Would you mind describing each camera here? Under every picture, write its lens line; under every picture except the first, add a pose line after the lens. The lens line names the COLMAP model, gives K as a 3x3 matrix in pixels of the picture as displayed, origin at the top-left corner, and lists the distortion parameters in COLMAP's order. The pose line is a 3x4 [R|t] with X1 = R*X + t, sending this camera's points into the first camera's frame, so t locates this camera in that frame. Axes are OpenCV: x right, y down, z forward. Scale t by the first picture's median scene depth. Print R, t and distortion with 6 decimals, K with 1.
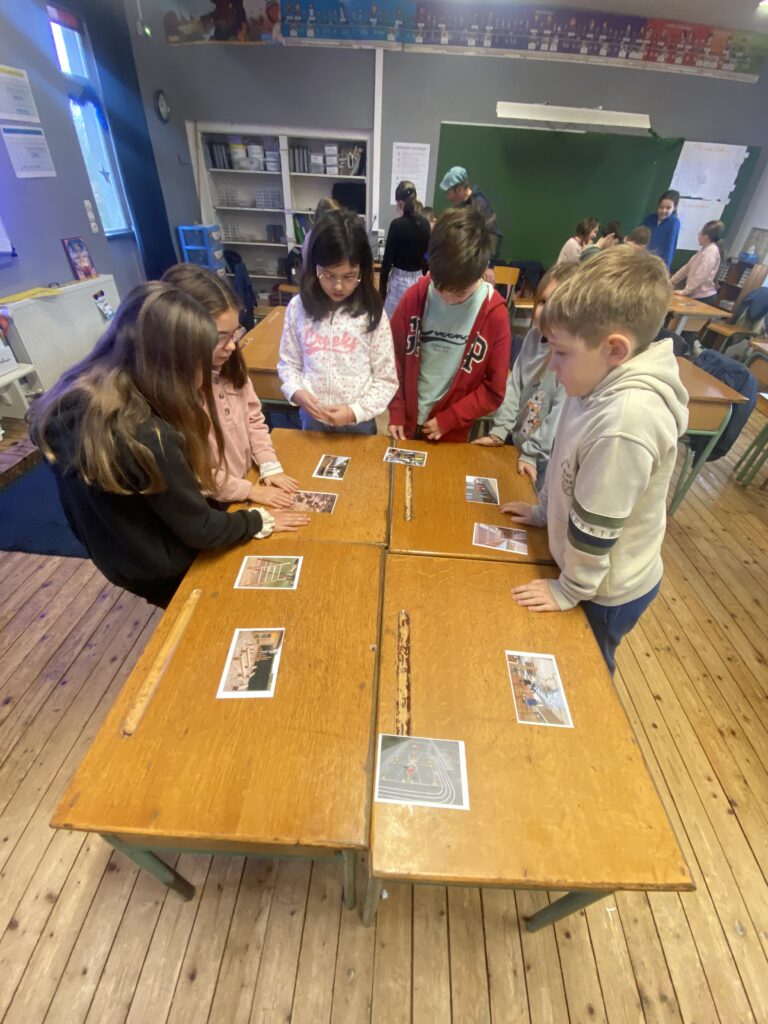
lens RADIAL K [[415.2, 0, 386.3], [0, 415.2, 509.3], [0, 0, 1]] dist [0.010495, -0.016113]
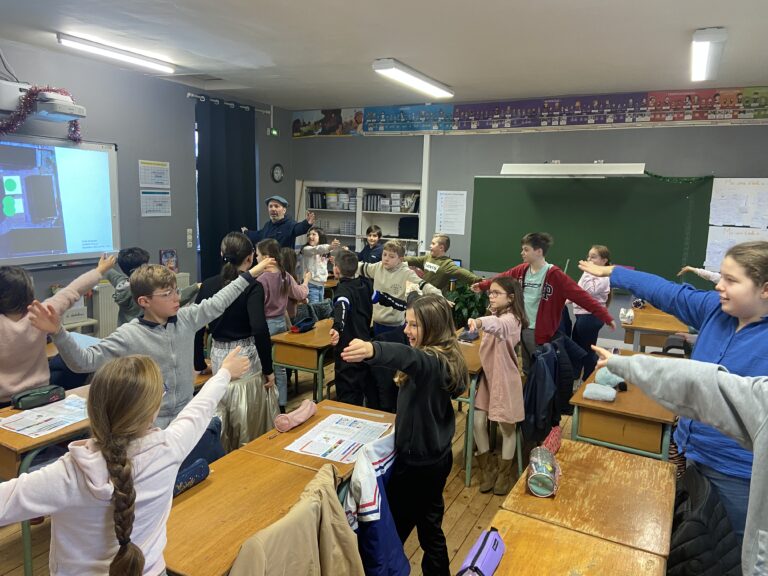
lens RADIAL K [[574.0, 0, 386.5], [0, 574.0, 285.0], [0, 0, 1]] dist [0.133760, -0.167167]
pose [[0.915165, 0.043877, -0.400685, 0.635053], [-0.240626, 0.856968, -0.455747, 0.173857], [0.323377, 0.513499, 0.794825, -0.277026]]
